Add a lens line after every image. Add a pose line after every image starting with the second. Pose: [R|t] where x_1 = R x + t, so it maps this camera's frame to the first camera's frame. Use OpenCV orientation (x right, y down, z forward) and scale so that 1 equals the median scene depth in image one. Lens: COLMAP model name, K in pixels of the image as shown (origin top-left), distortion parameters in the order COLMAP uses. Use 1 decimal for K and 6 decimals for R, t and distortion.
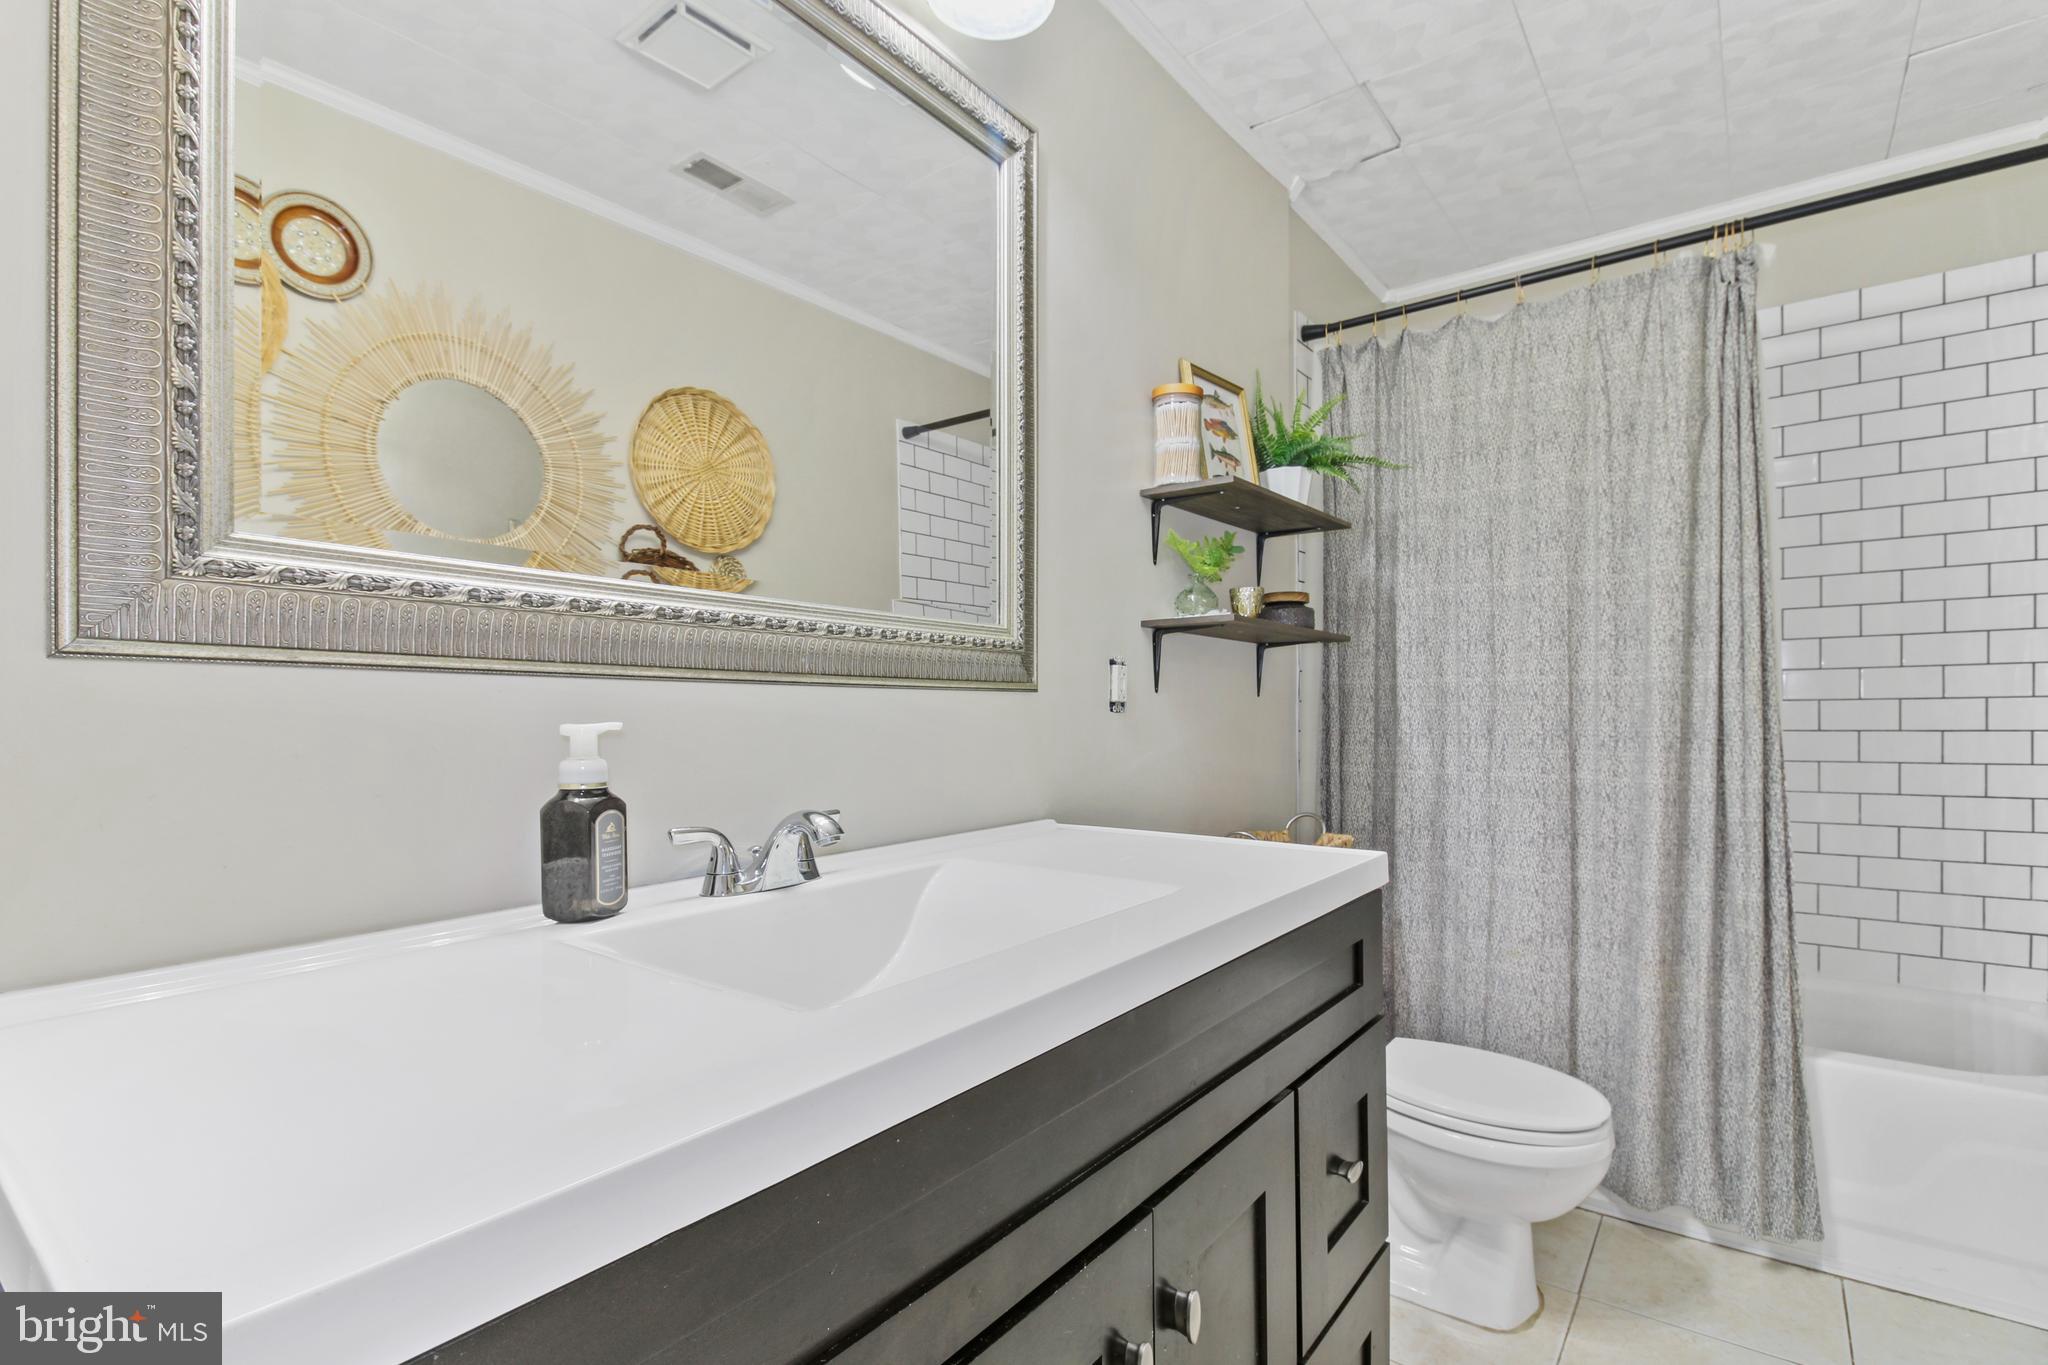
lens RADIAL K [[957.1, 0, 1027.4], [0, 957.1, 699.7], [0, 0, 1]] dist [0.013399, -0.009094]
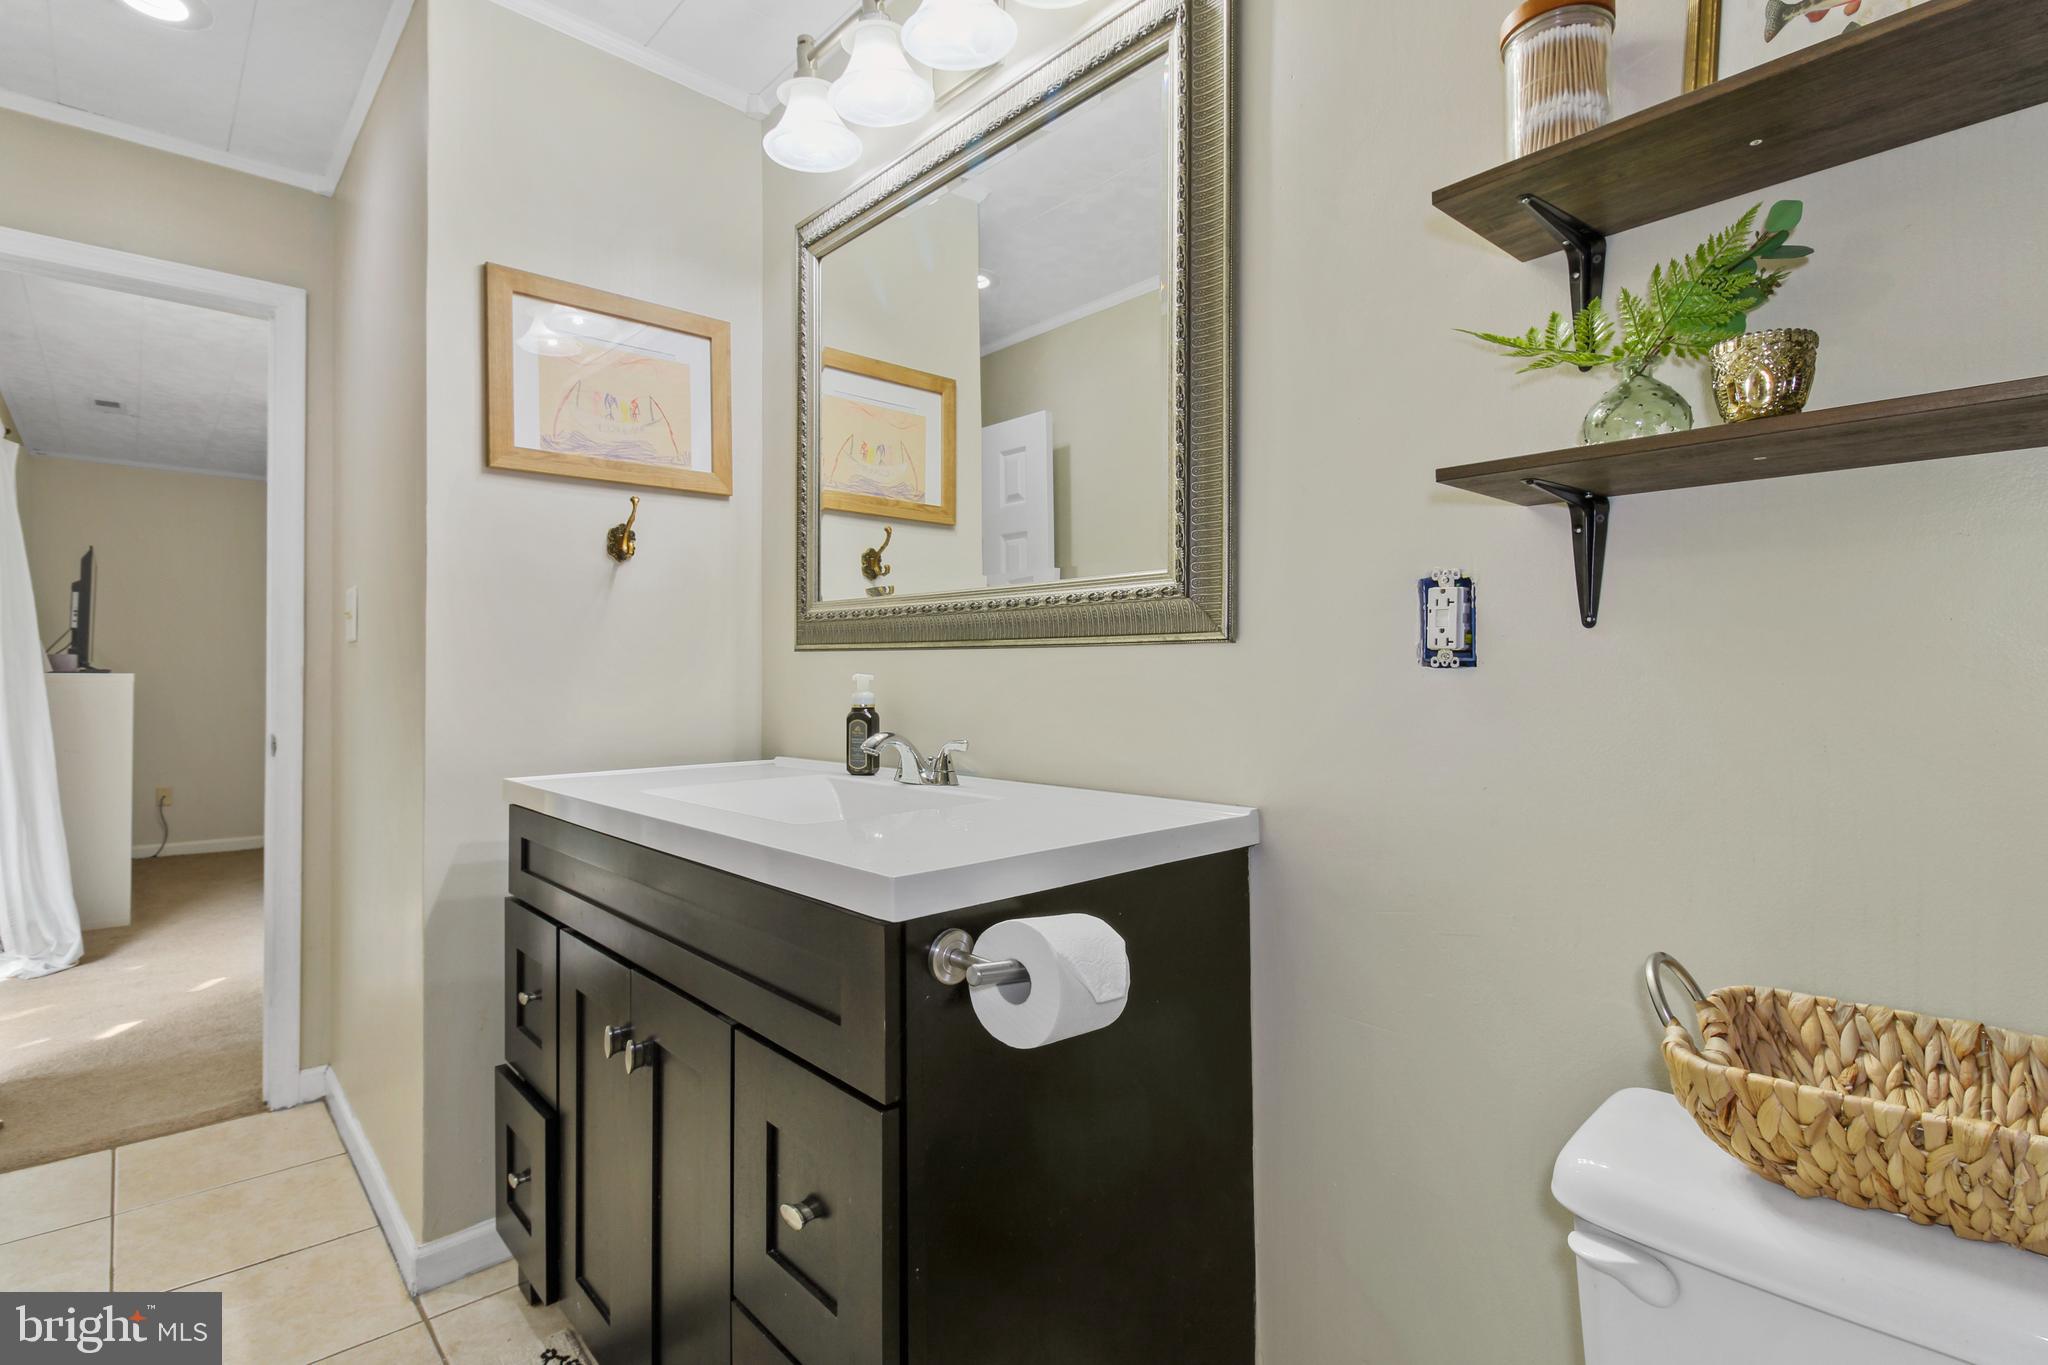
lens RADIAL K [[957.1, 0, 1026.3], [0, 957.1, 674.3], [0, 0, 1]] dist [0.013399, -0.009094]
pose [[-0.164071, -0.010990, -0.986387, 1.322485], [0.000409, 0.999937, -0.011209, 0.044118], [0.986448, -0.002242, -0.164056, 1.553780]]
